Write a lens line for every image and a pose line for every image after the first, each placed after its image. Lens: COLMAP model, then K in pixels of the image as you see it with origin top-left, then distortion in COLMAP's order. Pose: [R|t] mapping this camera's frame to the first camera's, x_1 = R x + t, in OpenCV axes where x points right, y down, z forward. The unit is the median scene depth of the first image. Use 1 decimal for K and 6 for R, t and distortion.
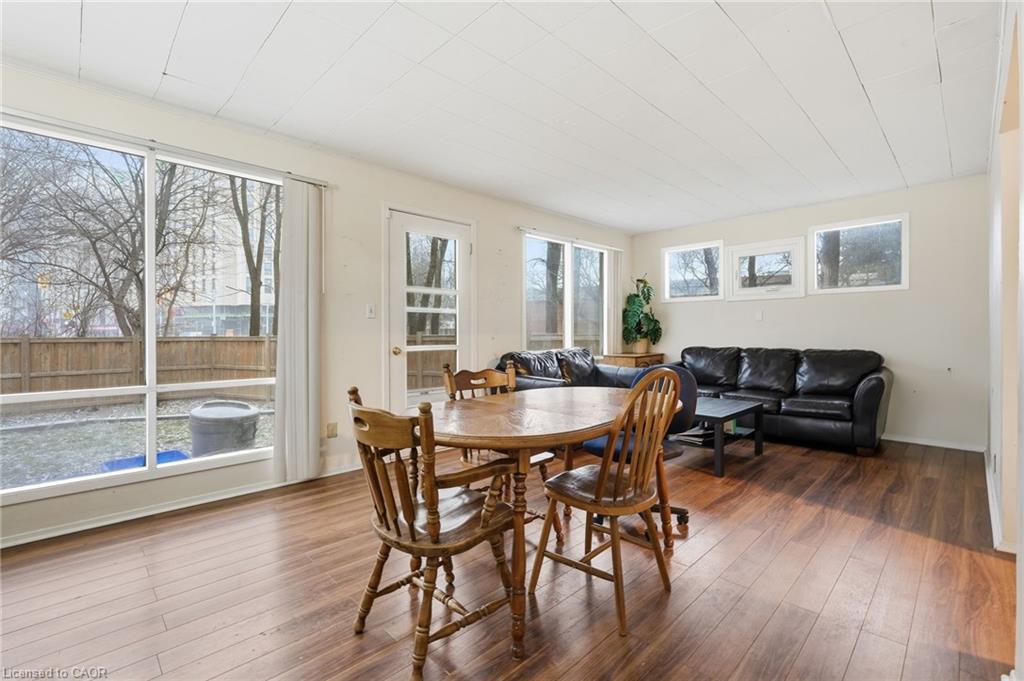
lens RADIAL K [[453.8, 0, 508.7], [0, 453.8, 334.1], [0, 0, 1]] dist [-0.002577, -0.000331]
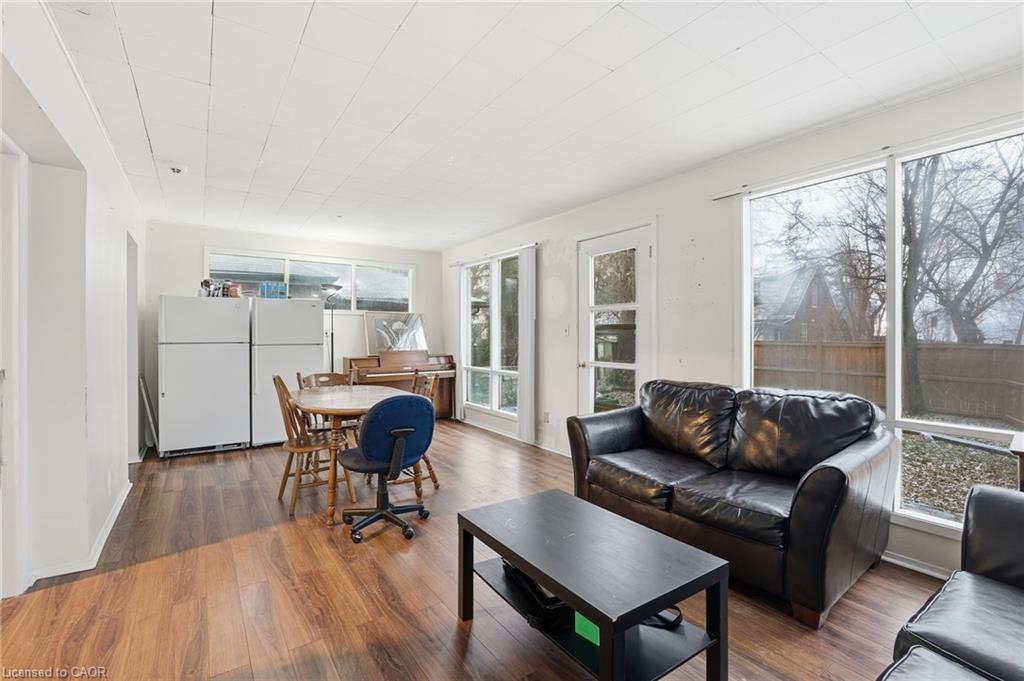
lens RADIAL K [[453.8, 0, 508.7], [0, 453.8, 334.1], [0, 0, 1]] dist [-0.002577, -0.000331]
pose [[-0.172775, 0.003741, -0.984954, 0.714817], [-0.003257, 0.999985, 0.004370, -0.034250], [0.984956, 0.003963, -0.172760, 0.797402]]
